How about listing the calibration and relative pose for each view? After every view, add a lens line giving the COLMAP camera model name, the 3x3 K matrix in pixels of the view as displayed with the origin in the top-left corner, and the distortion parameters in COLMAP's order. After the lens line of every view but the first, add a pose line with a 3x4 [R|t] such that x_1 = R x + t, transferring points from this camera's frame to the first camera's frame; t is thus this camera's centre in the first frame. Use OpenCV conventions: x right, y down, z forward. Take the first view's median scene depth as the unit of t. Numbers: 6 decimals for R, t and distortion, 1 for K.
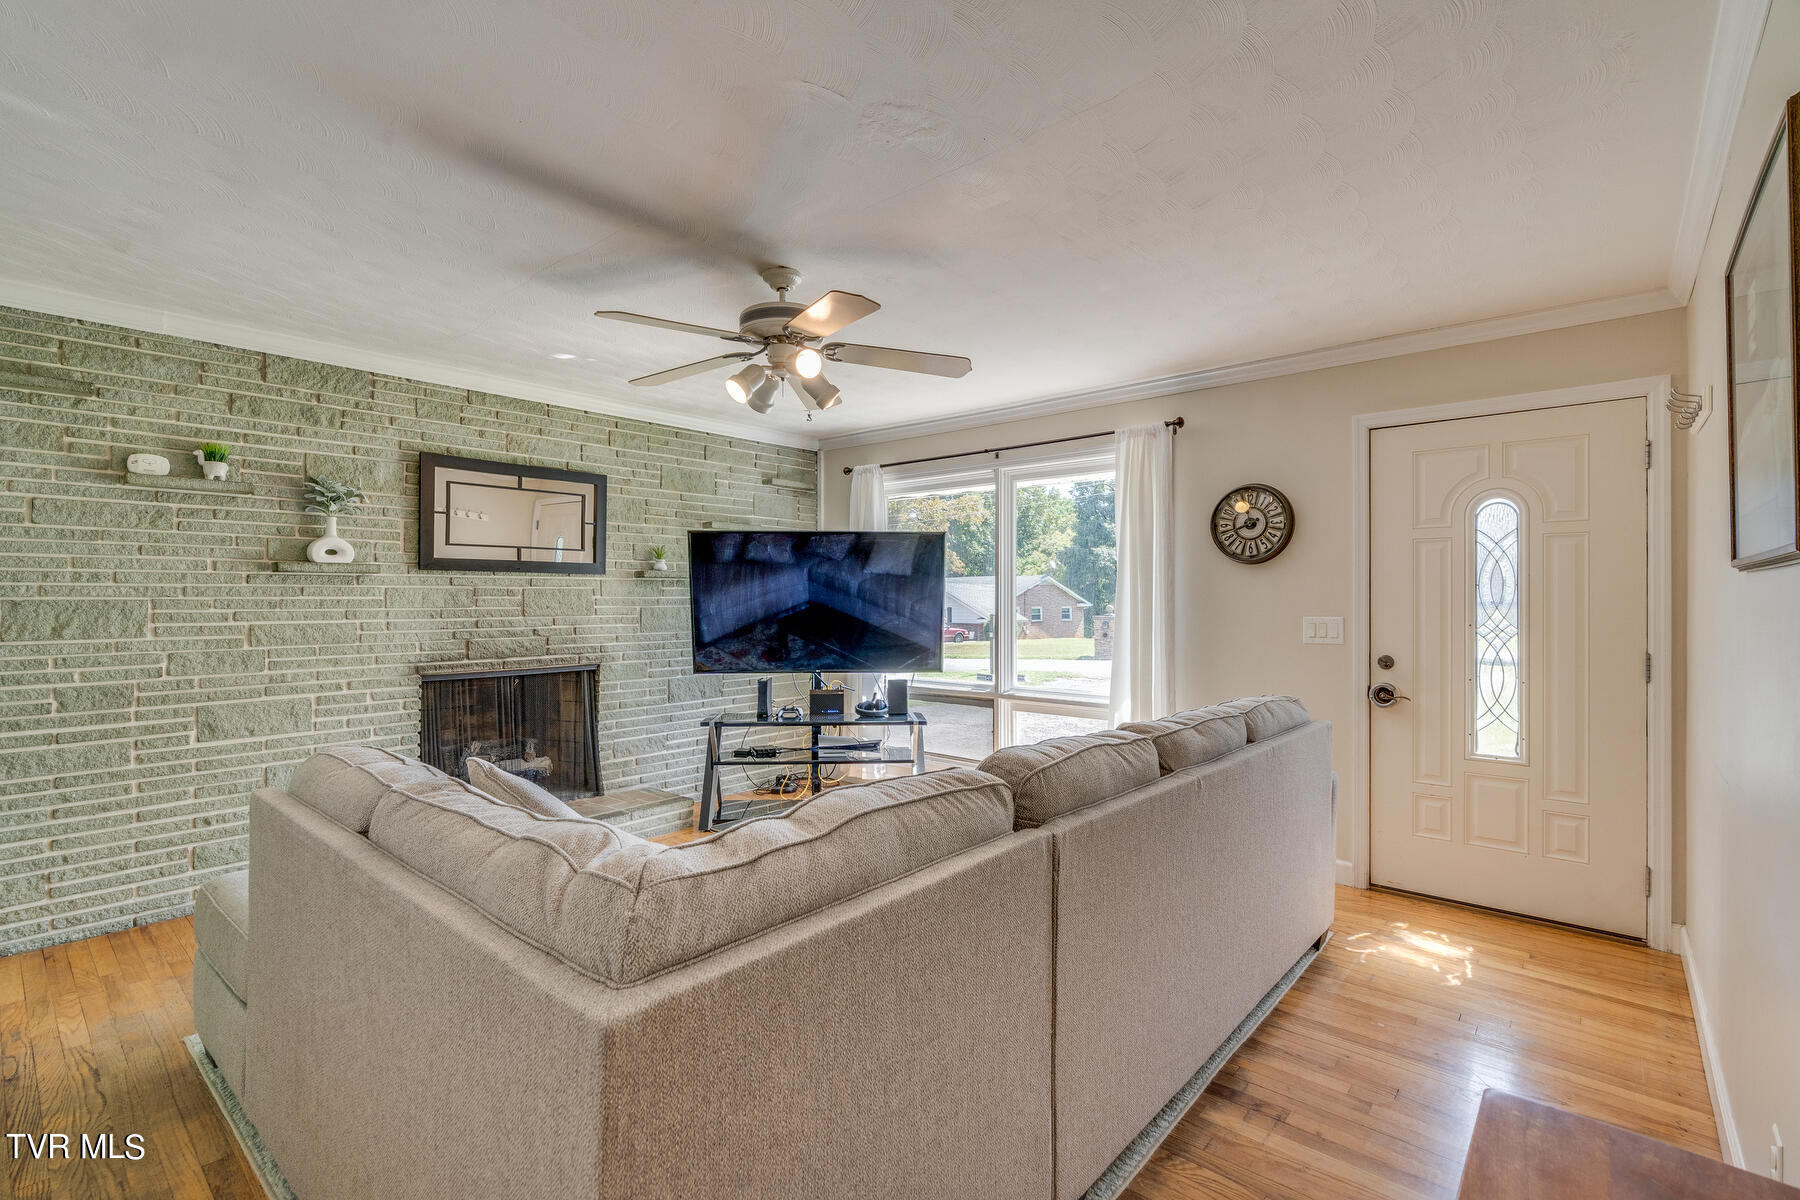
lens RADIAL K [[834.0, 0, 900.0], [0, 834.0, 600.0], [0, 0, 1]] dist [-0.001176, -0.000074]
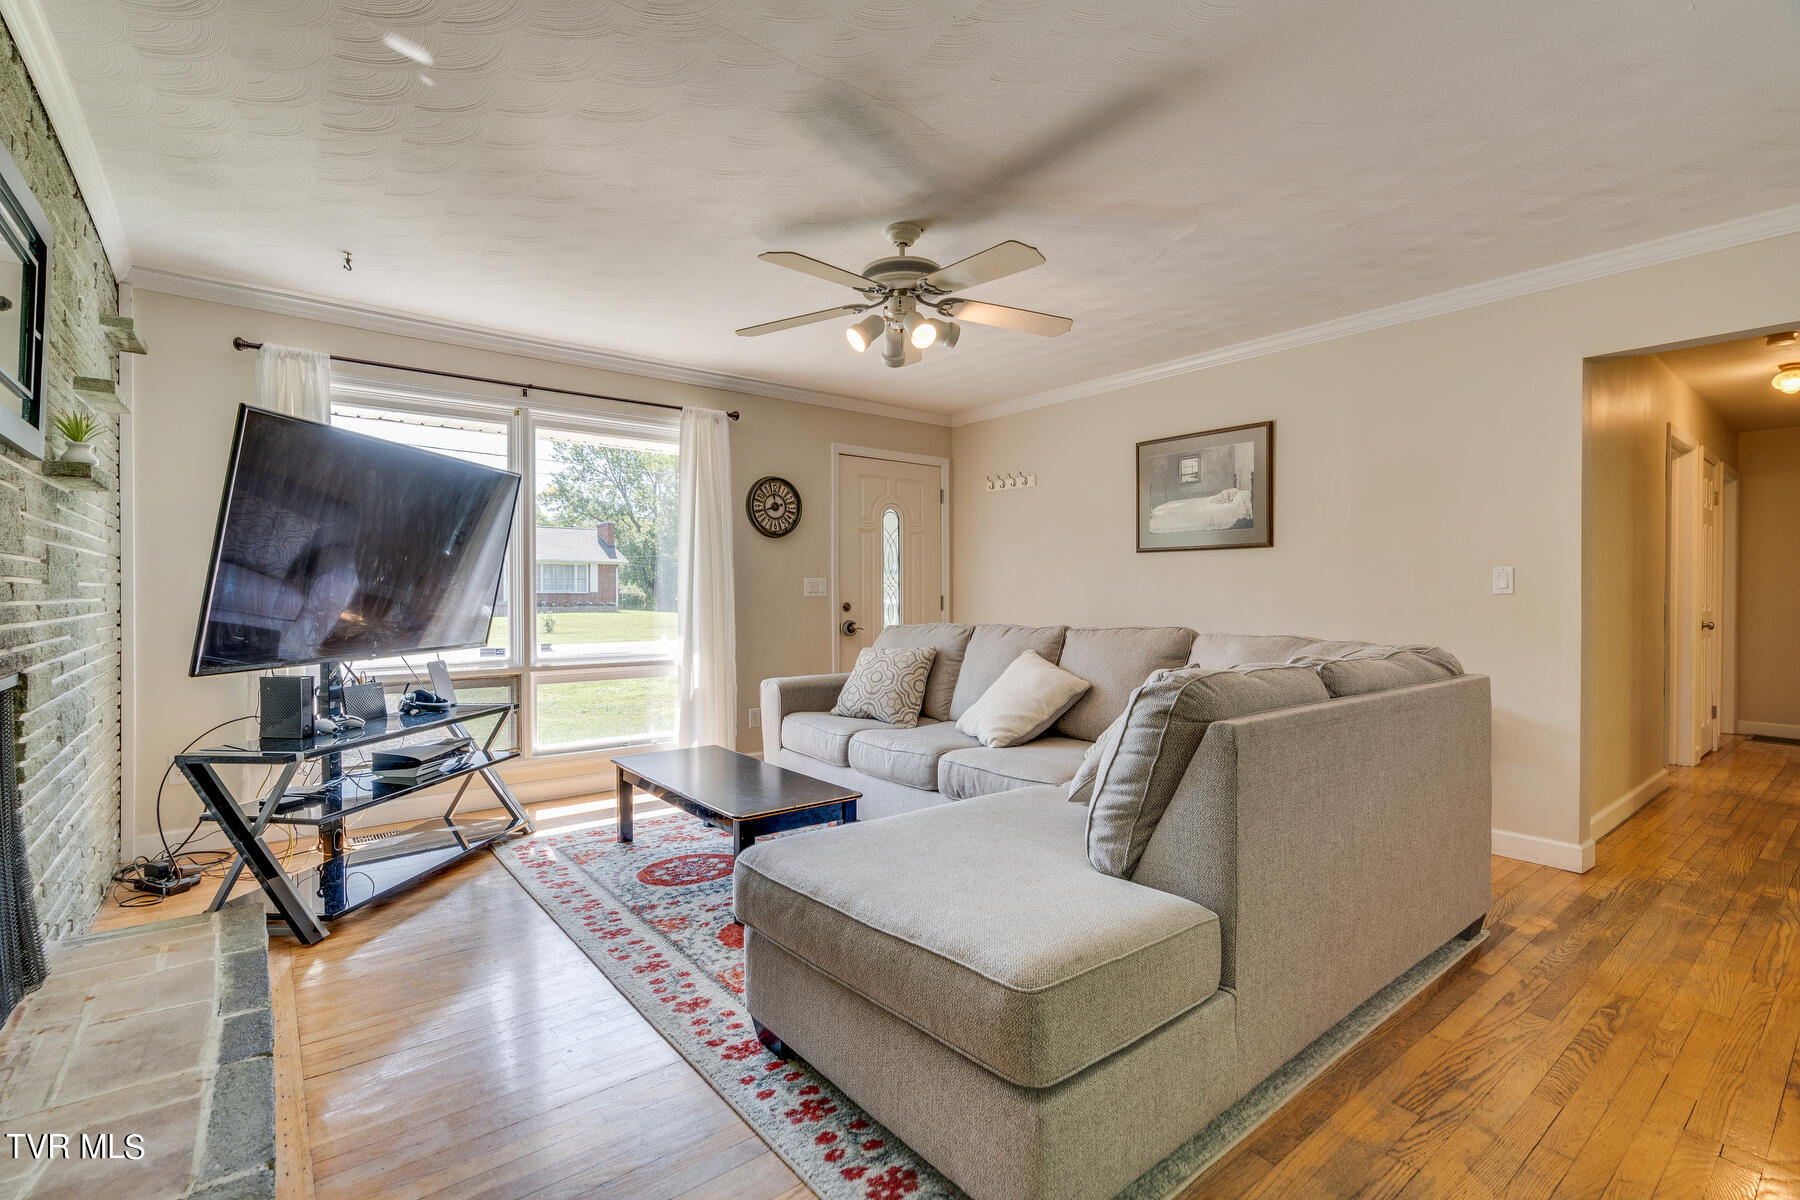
lens RADIAL K [[807.2, 0, 900.0], [0, 807.2, 600.0], [0, 0, 1]] dist [-0.000898, 0.000021]
pose [[0.187679, -0.013901, 0.982132, -0.798258], [-0.001514, 0.999895, 0.014442, 0.036460], [-0.982229, -0.004198, 0.187638, 0.576468]]
